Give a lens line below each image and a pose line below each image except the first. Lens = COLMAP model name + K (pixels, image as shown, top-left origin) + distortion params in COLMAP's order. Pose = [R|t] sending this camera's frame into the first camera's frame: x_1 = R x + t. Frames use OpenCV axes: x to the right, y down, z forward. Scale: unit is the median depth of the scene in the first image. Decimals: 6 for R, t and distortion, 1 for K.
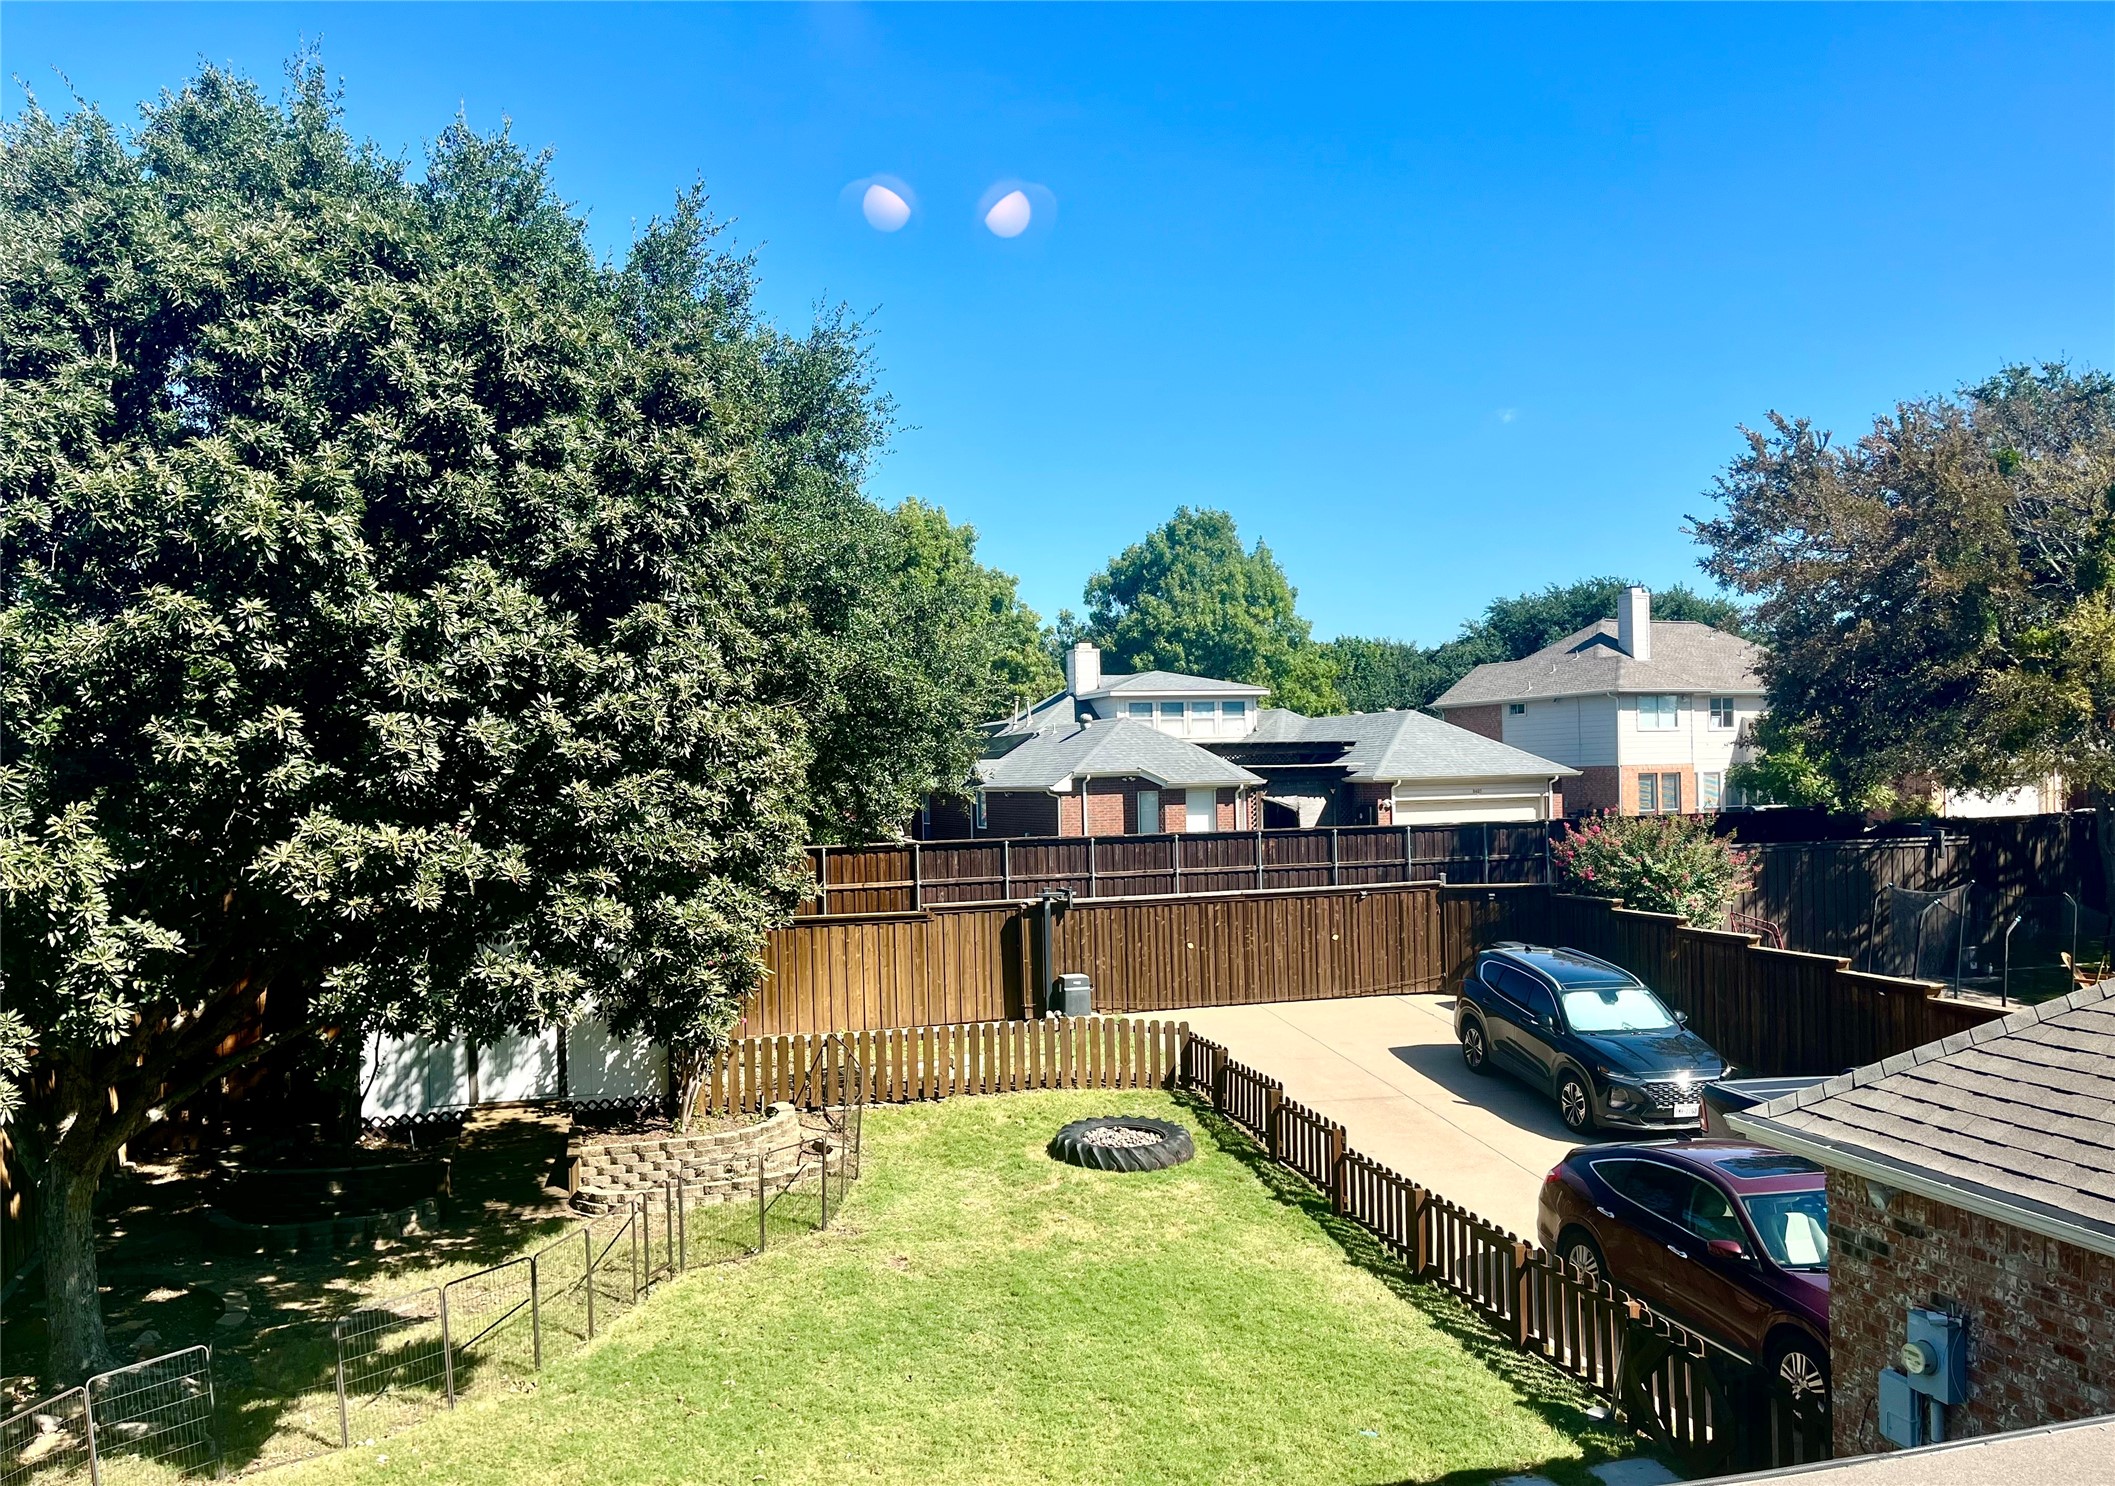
lens RADIAL K [[1617.3, 0, 1056.1], [0, 1617.3, 800.6], [0, 0, 1]] dist [0.001865, 0.000225]
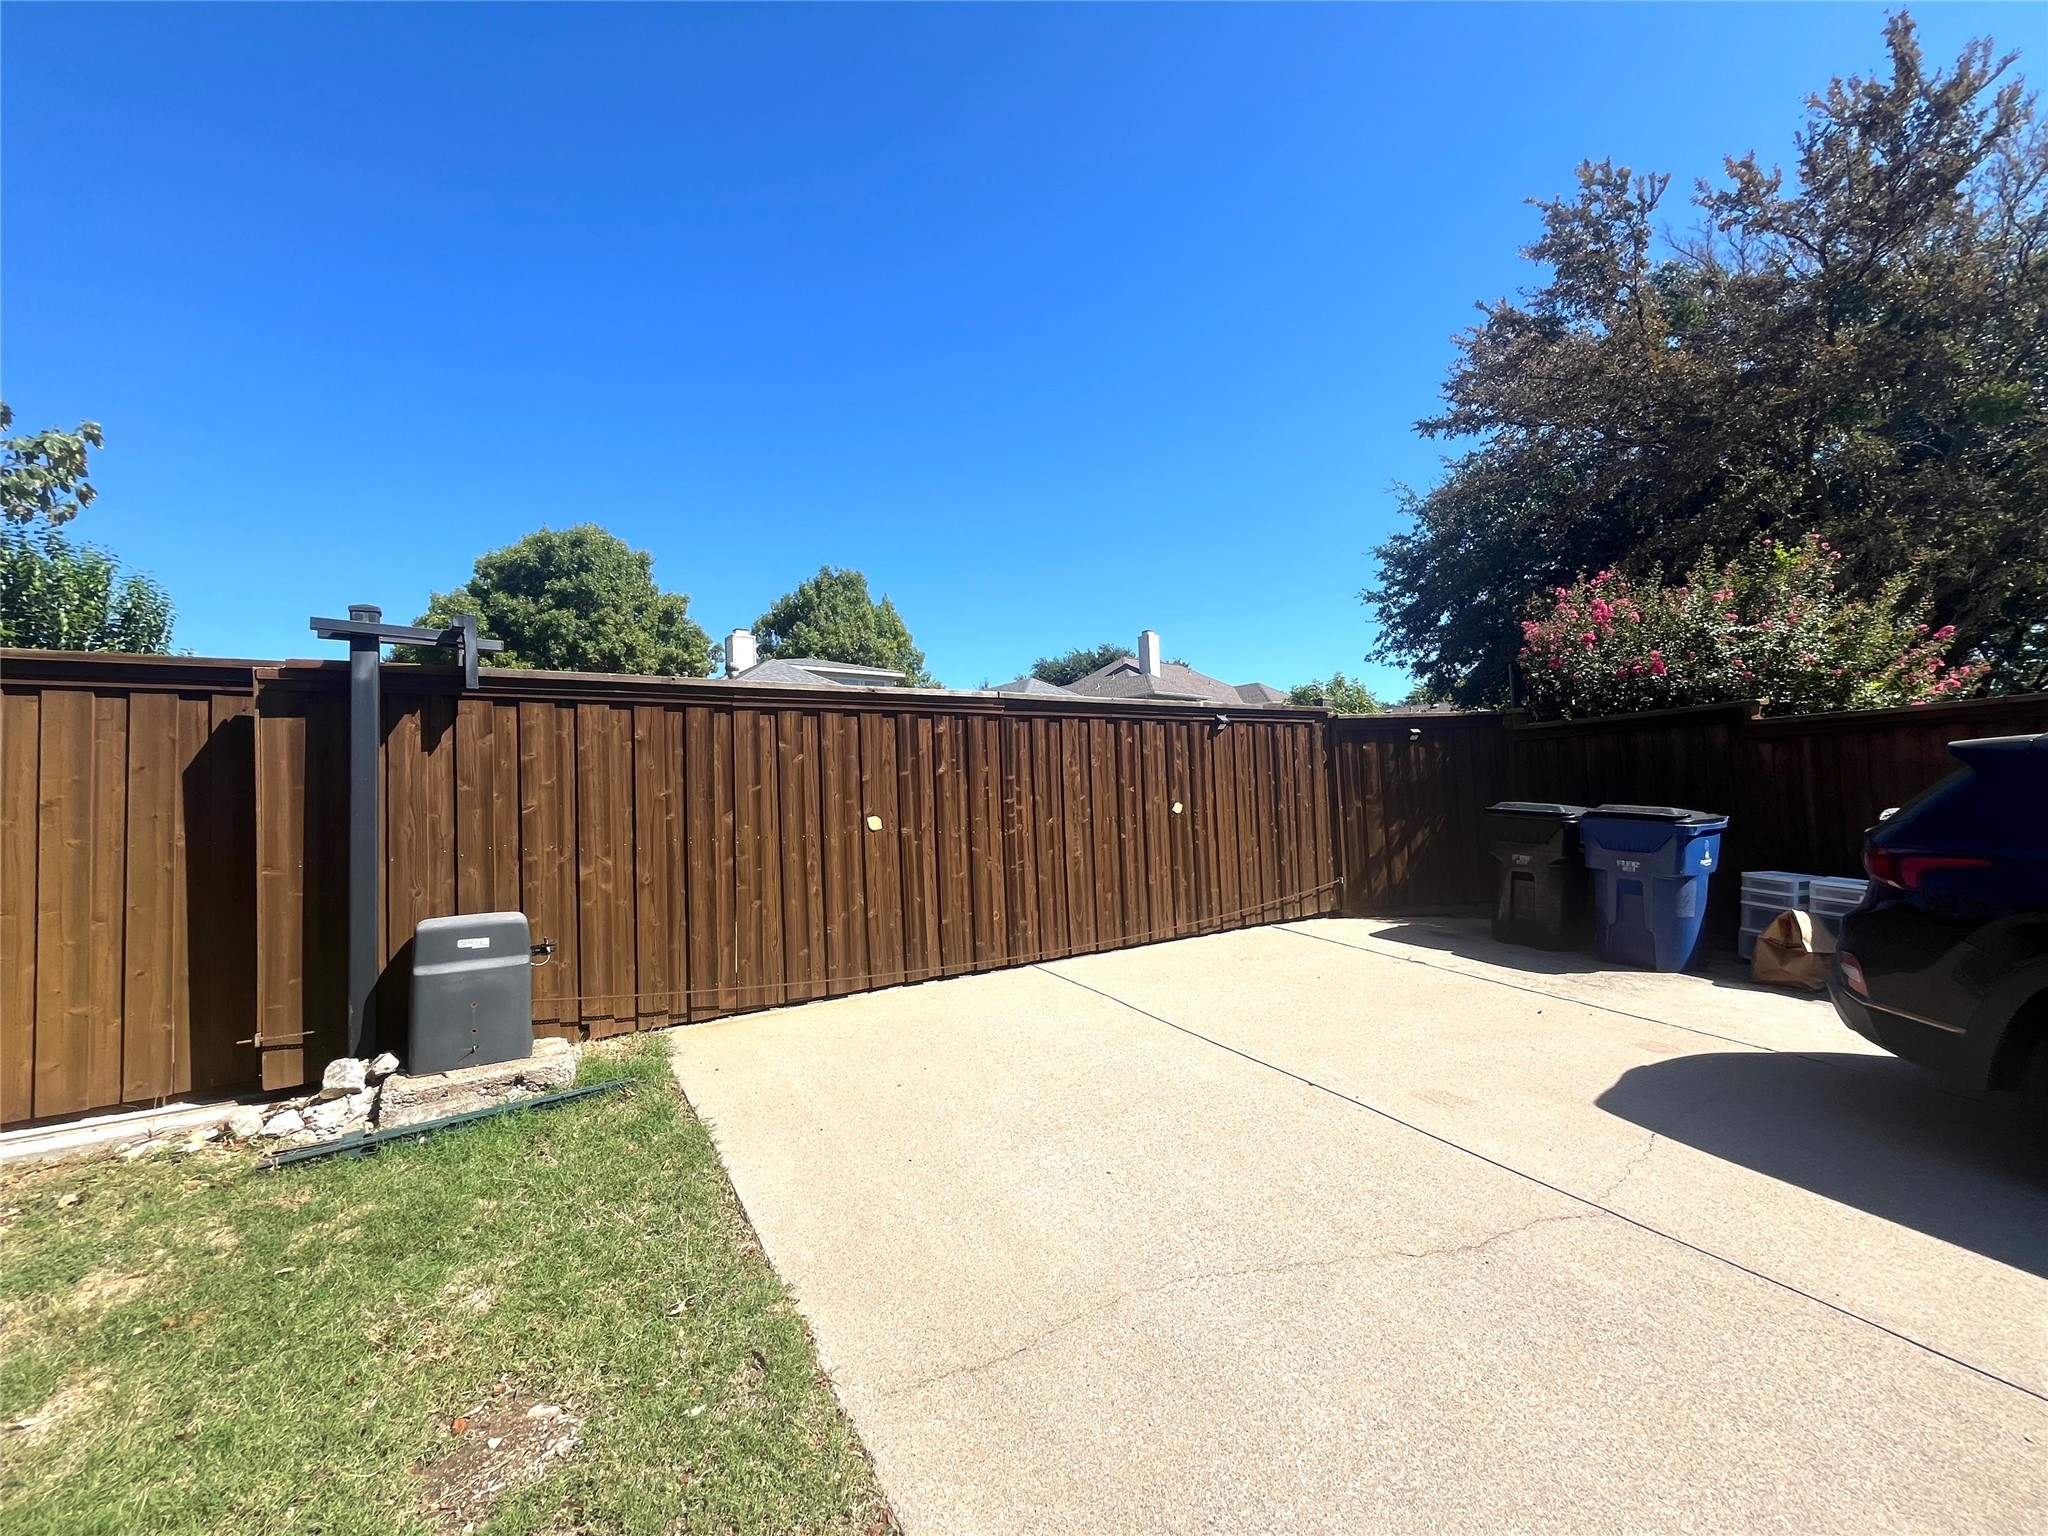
lens RADIAL K [[840.0, 0, 1024.0], [0, 840.0, 768.0], [0, 0, 1]] dist [-0.001340, -0.000555]
pose [[0.952295, -0.001798, 0.305172, 0.053862], [0.023394, 0.997470, -0.067124, 0.086671], [-0.304280, 0.071062, 0.949928, 0.765892]]
